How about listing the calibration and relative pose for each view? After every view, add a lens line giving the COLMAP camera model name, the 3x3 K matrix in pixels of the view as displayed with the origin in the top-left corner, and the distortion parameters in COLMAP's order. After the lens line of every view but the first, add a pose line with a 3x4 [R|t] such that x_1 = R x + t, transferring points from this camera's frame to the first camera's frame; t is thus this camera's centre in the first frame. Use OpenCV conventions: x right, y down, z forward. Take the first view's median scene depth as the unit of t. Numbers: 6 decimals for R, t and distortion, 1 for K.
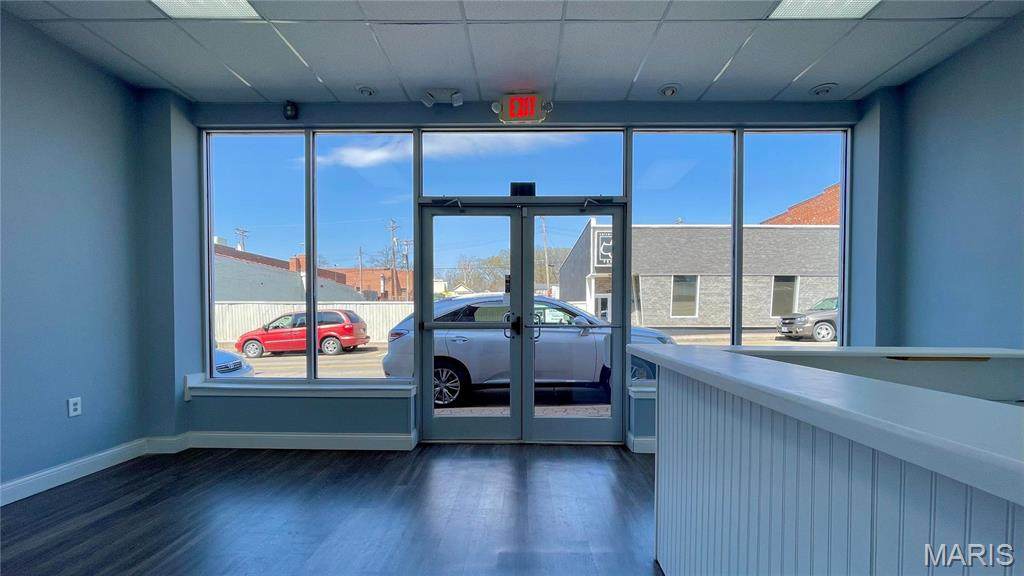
lens RADIAL K [[418.3, 0, 513.9], [0, 418.3, 322.8], [0, 0, 1]] dist [-0.001794, -0.000193]
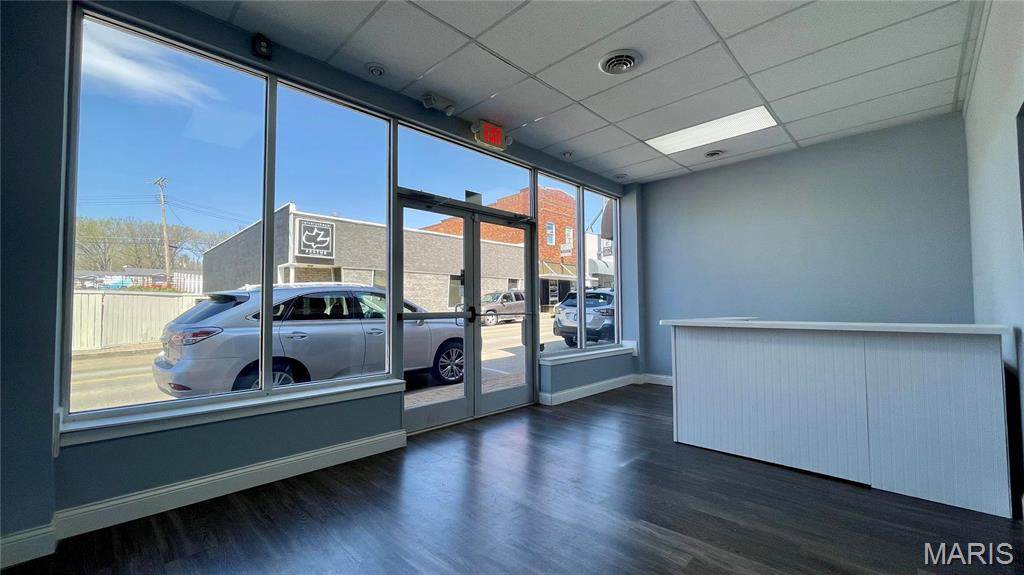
lens RADIAL K [[416.7, 0, 512.0], [0, 416.7, 287.5], [0, 0, 1]] dist [-0.001037, -0.000245]
pose [[0.683035, 0.026360, 0.729910, -0.745341], [0.023588, 0.998031, -0.058116, 0.002495], [-0.730005, 0.056912, 0.681069, 0.139546]]
